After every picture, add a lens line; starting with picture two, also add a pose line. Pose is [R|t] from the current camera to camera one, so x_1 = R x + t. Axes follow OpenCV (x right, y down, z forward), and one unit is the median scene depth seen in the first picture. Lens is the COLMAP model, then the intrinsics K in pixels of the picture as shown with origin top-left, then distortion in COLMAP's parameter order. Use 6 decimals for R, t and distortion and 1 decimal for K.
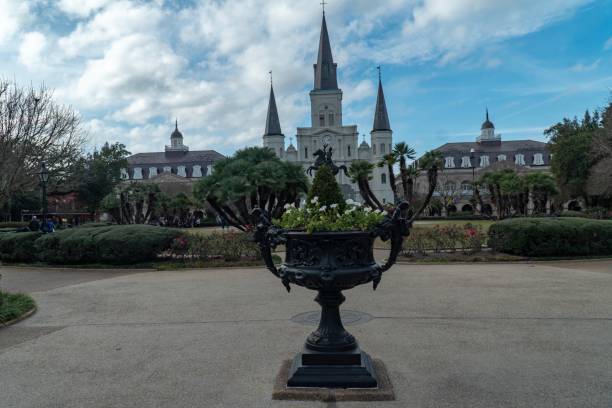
lens RADIAL K [[522.6, 0, 295.5], [0, 522.6, 204.6], [0, 0, 1]] dist [-0.001802, 0.002537]
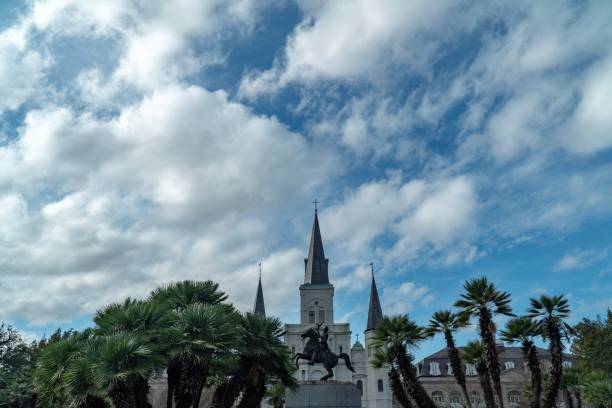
lens RADIAL K [[493.0, 0, 306.1], [0, 493.0, 199.6], [0, 0, 1]] dist [-0.000809, 0.005327]
pose [[0.998607, 0.042140, 0.031757, 0.005874], [-0.025782, 0.914781, -0.403126, 0.001795], [-0.046038, 0.401746, 0.914593, 0.170903]]
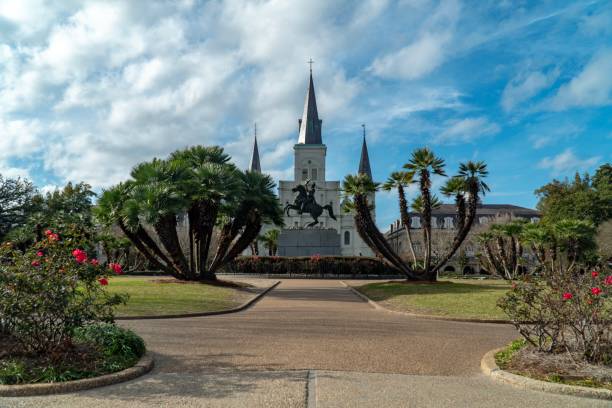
lens RADIAL K [[489.6, 0, 305.1], [0, 489.6, 208.6], [0, 0, 1]] dist [0.005126, -0.001765]
pose [[0.997626, 0.045188, 0.051970, 0.008233], [-0.039136, 0.992927, -0.112092, 0.009537], [-0.056668, 0.109792, 0.992338, 0.128298]]
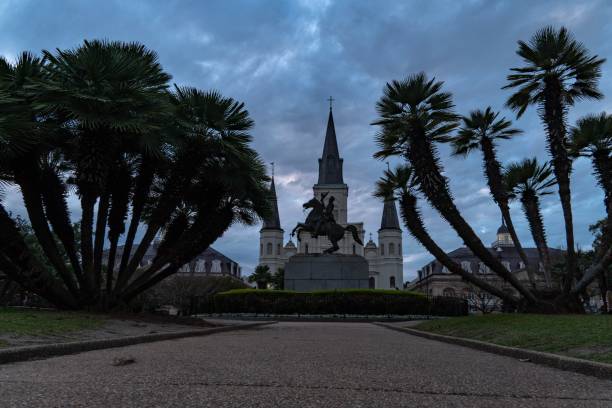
lens RADIAL K [[489.2, 0, 306.7], [0, 489.2, 205.5], [0, 0, 1]] dist [0.004761, 0.004047]
pose [[0.999013, 0.044087, 0.005483, 0.018055], [-0.041797, 0.974523, -0.220358, 0.017354], [-0.015058, 0.219912, 0.975404, 0.229276]]
